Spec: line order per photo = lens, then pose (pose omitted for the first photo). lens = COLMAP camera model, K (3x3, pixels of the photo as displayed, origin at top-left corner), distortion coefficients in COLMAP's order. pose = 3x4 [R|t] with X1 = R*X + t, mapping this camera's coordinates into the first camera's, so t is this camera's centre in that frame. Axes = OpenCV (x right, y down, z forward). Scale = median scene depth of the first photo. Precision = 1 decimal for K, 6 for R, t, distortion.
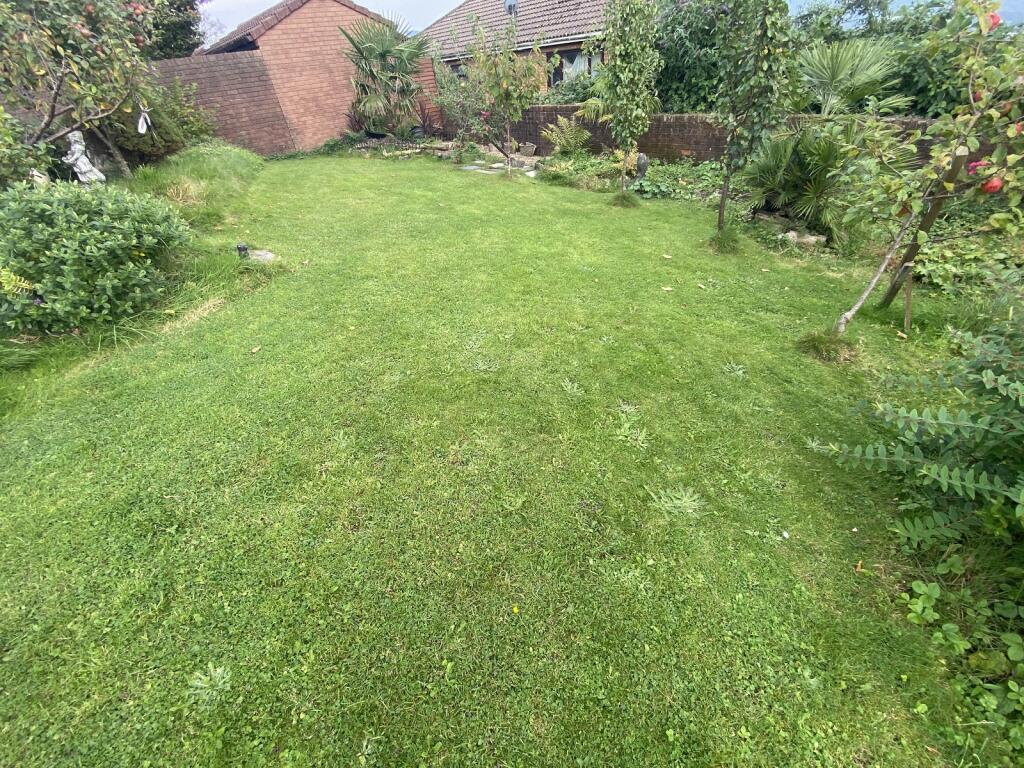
lens RADIAL K [[418.3, 0, 512.0], [0, 418.3, 384.0], [0, 0, 1]] dist [0.000777, -0.011910]
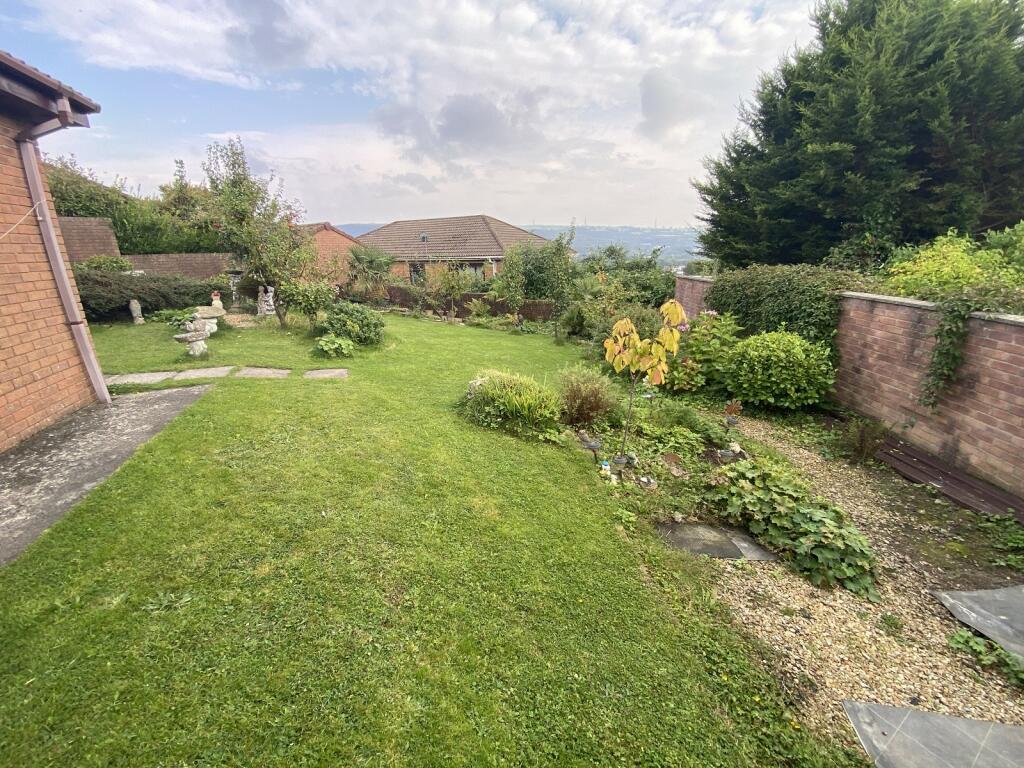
lens RADIAL K [[418.3, 0, 512.0], [0, 418.3, 384.0], [0, 0, 1]] dist [0.000777, -0.011910]
pose [[0.955482, -0.000017, 0.295050, -0.319062], [0.109348, 0.928810, -0.354055, 0.468860], [-0.274039, 0.370556, 0.887463, -0.670113]]
